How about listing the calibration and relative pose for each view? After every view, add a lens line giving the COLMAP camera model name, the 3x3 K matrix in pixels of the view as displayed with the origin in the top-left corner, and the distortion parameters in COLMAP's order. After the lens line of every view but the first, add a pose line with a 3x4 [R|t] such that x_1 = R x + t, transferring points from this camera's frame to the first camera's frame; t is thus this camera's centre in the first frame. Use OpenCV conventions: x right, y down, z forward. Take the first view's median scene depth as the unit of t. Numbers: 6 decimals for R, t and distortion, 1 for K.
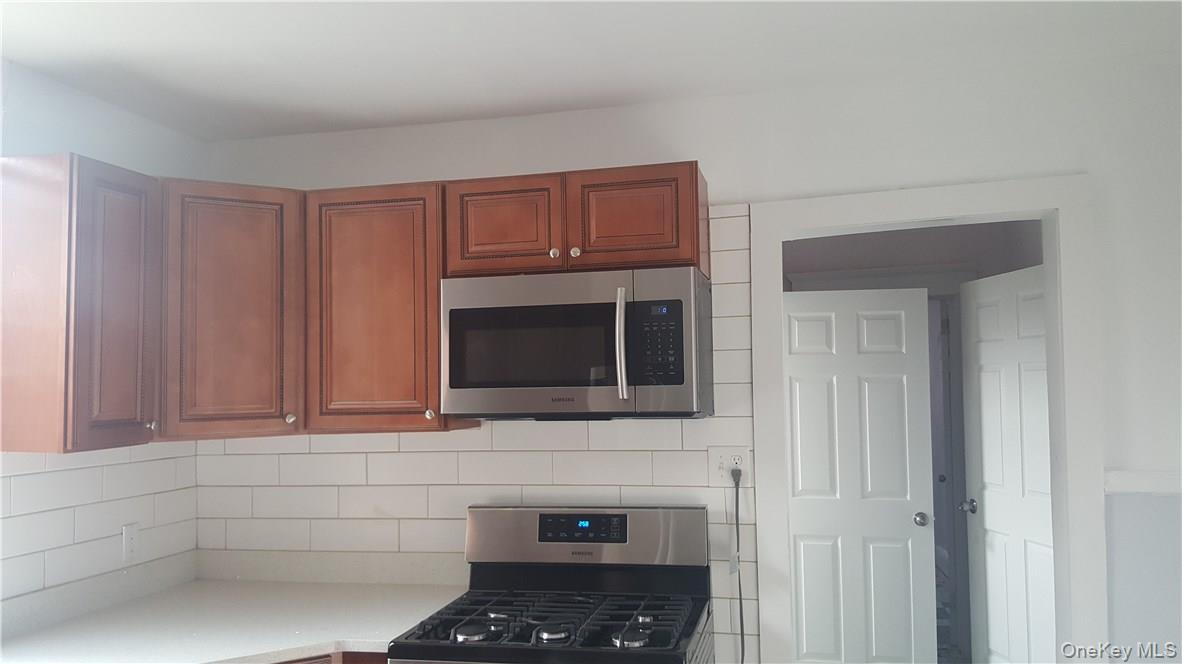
lens RADIAL K [[880.3, 0, 569.1], [0, 880.3, 341.0], [0, 0, 1]] dist [0.128528, -0.185228]
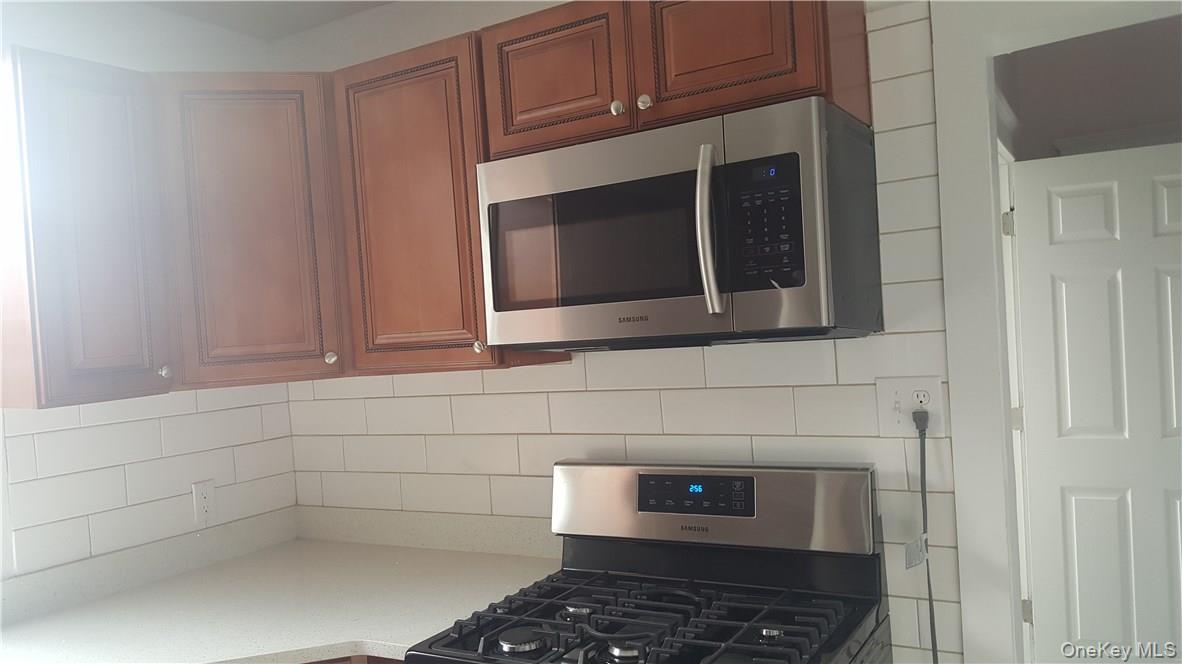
lens RADIAL K [[880.3, 0, 569.1], [0, 880.3, 341.0], [0, 0, 1]] dist [0.128528, -0.185228]
pose [[0.957472, -0.041199, -0.285571, 0.131083], [0.063394, 0.995606, 0.068914, 0.030104], [0.281477, -0.084086, 0.955877, 0.292403]]
